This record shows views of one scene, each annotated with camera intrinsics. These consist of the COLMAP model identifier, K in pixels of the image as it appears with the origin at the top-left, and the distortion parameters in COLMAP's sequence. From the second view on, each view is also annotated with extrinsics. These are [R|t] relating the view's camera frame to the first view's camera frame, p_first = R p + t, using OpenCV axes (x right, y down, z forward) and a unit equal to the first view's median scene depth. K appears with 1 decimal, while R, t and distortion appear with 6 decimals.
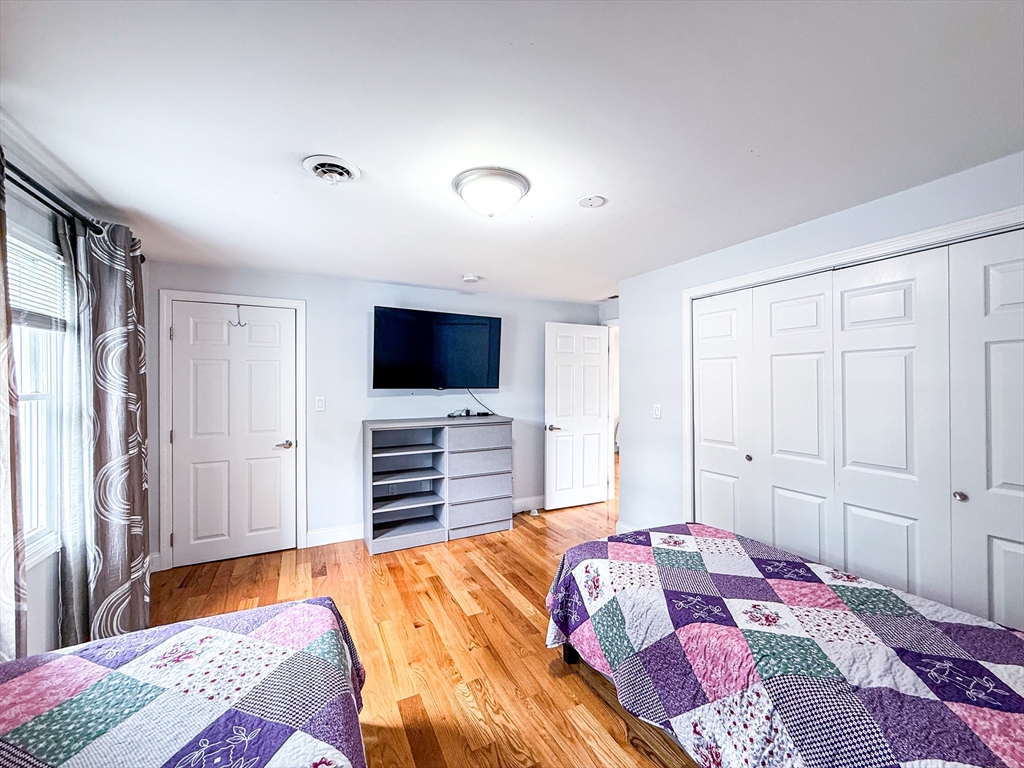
lens RADIAL K [[409.5, 0, 511.3], [0, 409.5, 382.7], [0, 0, 1]] dist [0.000600, -0.000195]
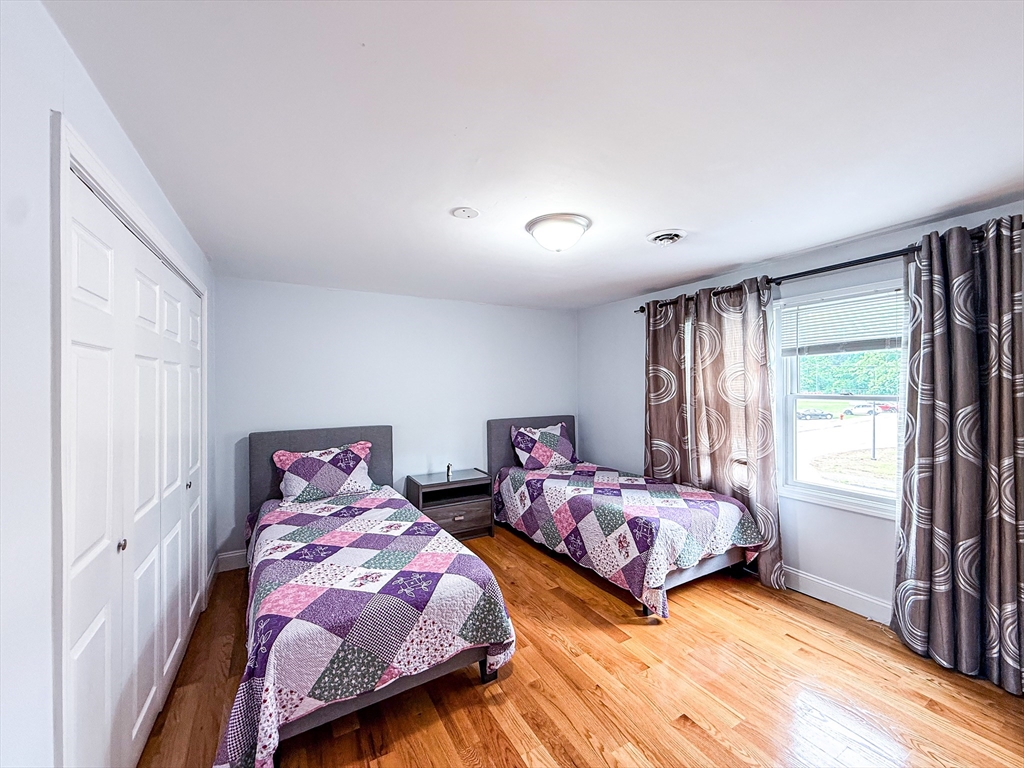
lens RADIAL K [[409.5, 0, 518.9], [0, 409.5, 382.8], [0, 0, 1]] dist [0.000600, -0.000195]
pose [[-0.997529, 0.009709, -0.069588, 0.152346], [0.009960, 0.999945, -0.003261, -0.022874], [0.069553, -0.003946, -0.997570, 2.182803]]
